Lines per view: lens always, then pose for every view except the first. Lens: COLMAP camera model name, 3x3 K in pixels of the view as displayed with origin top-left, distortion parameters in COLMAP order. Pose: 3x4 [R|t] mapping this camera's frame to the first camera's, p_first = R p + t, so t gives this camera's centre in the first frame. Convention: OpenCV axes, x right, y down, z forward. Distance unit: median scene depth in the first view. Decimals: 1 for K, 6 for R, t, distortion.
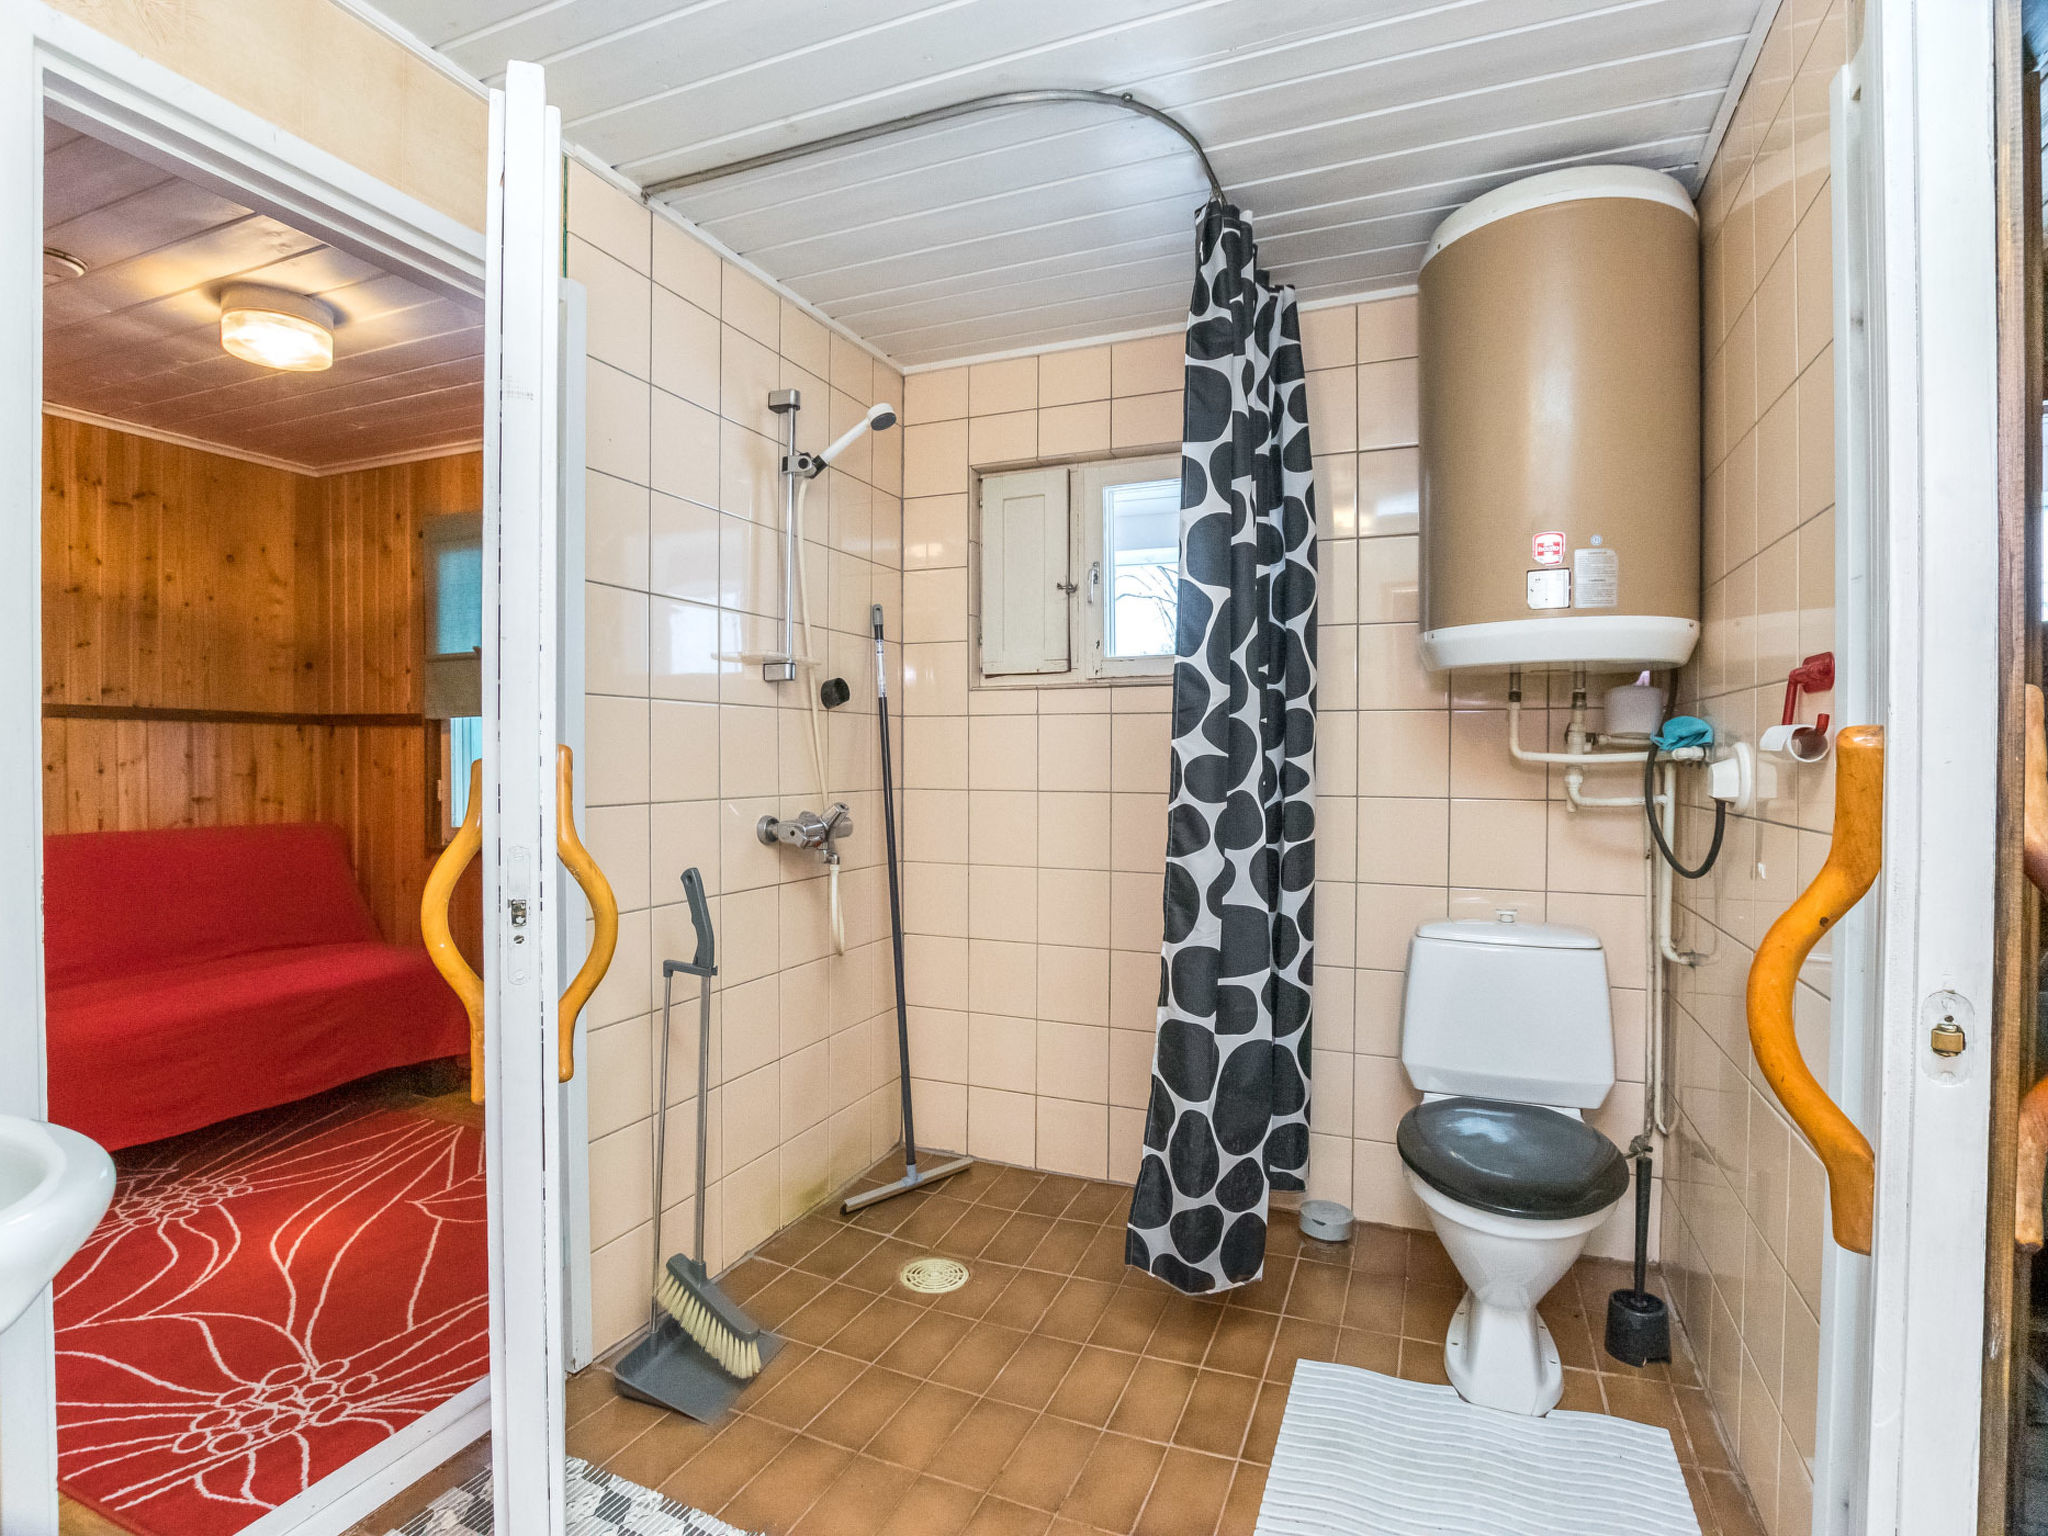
lens RADIAL K [[1025.5, 0, 1025.9], [0, 1025.5, 774.2], [0, 0, 1]] dist [-0.025856, 0.000570]
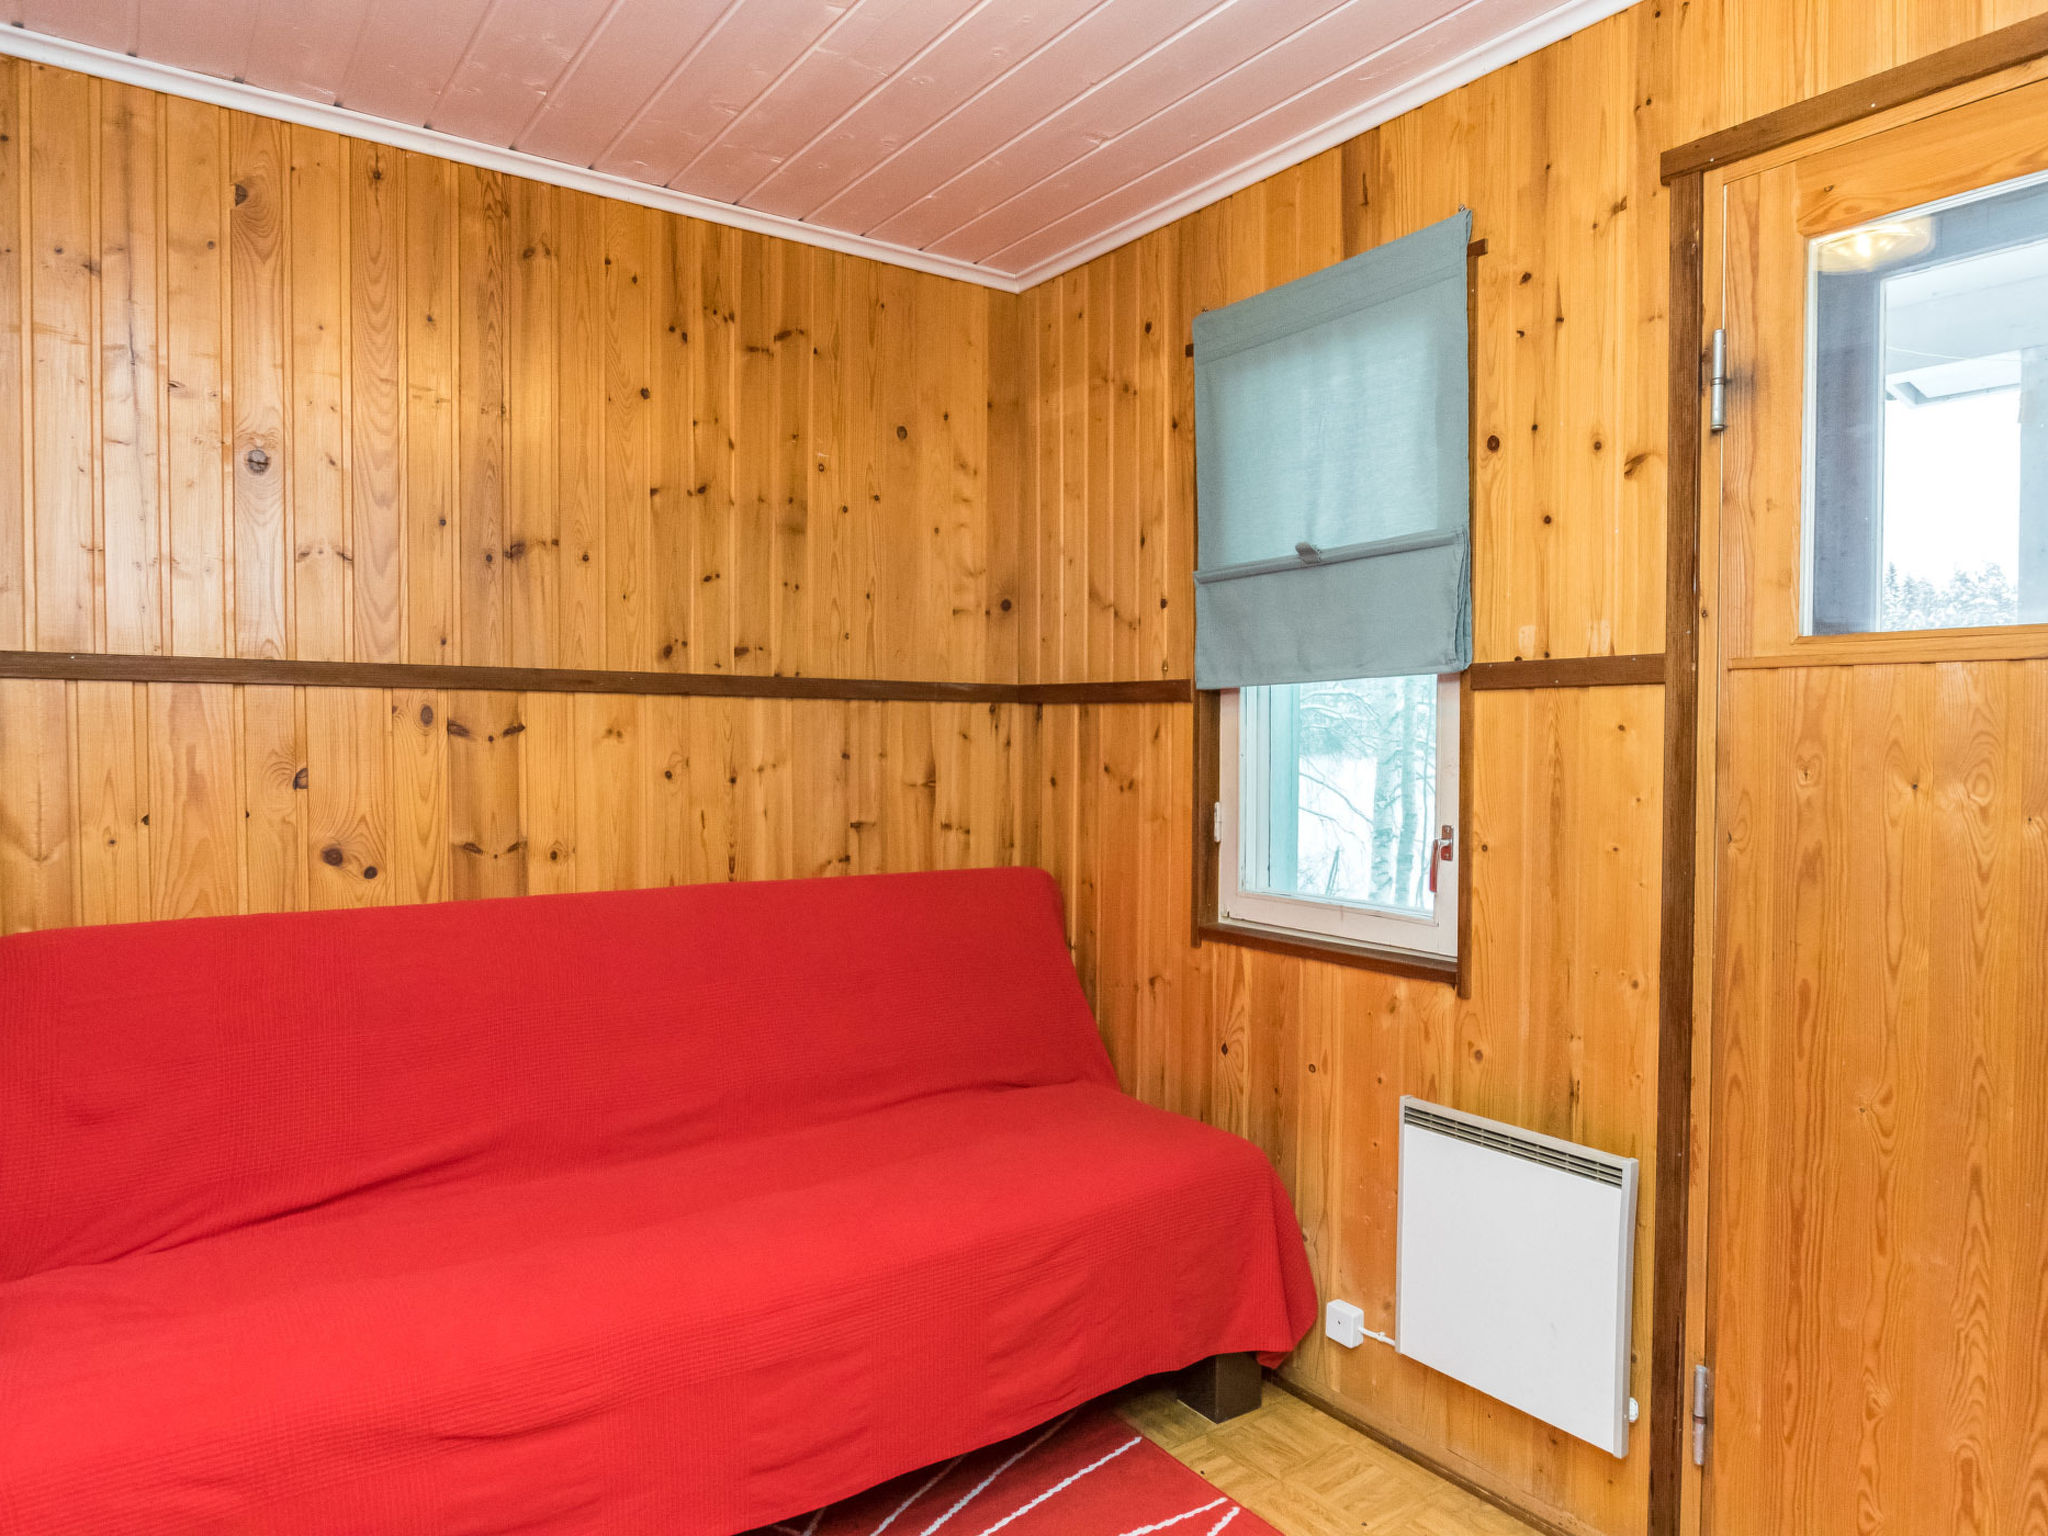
lens RADIAL K [[1256.0, 0, 1024.0], [0, 1256.0, 768.0], [0, 0, 1]] dist [-0.004626, -0.001137]
pose [[0.848785, 0.014336, -0.528544, -0.314262], [-0.010506, 0.999892, 0.010250, -0.018097], [0.528634, -0.003147, 0.848844, 0.383404]]
